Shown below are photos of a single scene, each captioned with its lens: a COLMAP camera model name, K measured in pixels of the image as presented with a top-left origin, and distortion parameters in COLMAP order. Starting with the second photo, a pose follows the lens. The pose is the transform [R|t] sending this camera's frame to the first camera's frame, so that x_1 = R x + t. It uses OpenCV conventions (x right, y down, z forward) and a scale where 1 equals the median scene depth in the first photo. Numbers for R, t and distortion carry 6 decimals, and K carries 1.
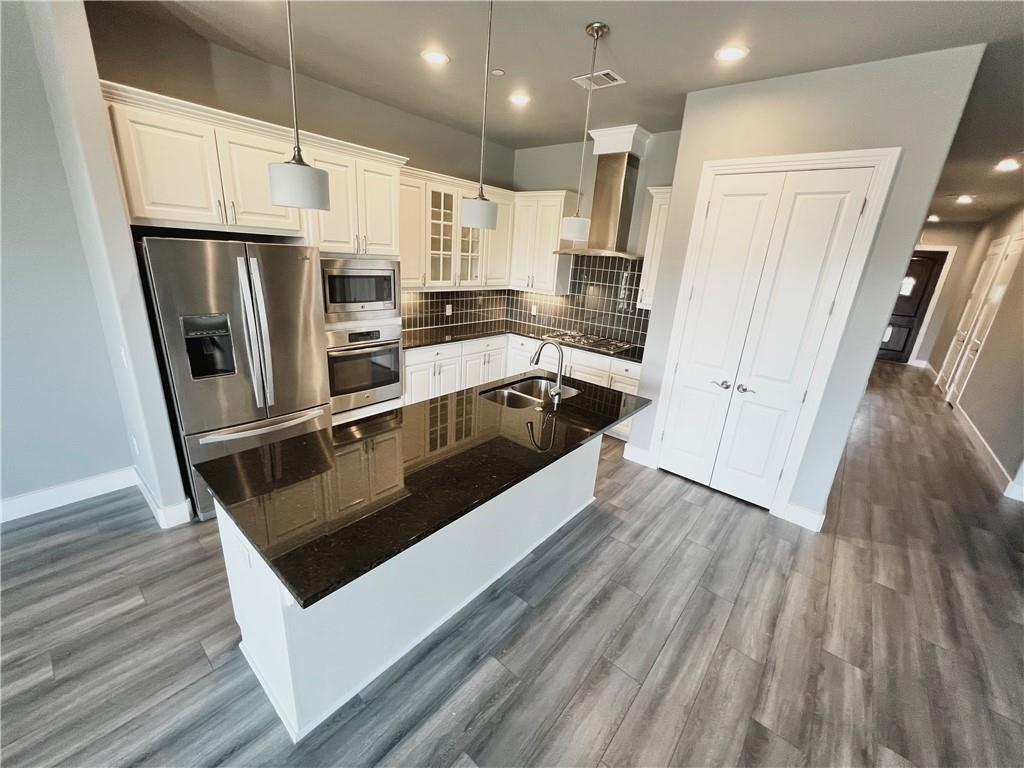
lens RADIAL K [[412.9, 0, 512.0], [0, 412.9, 384.0], [0, 0, 1]] dist [-0.007594, 0.003214]
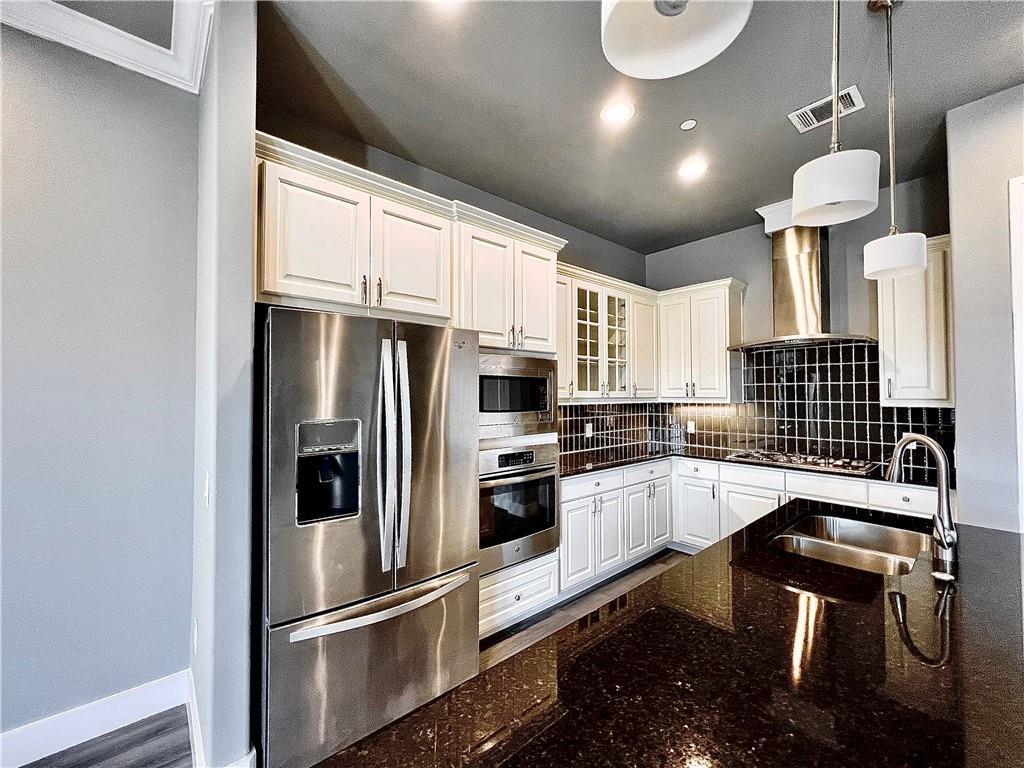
lens RADIAL K [[412.9, 0, 512.0], [0, 412.9, 384.0], [0, 0, 1]] dist [-0.007594, 0.003214]
pose [[0.984521, -0.070707, -0.160371, -0.244178], [0.013896, 0.943623, -0.330730, -0.001393], [0.174715, 0.323382, 0.929999, 0.292731]]
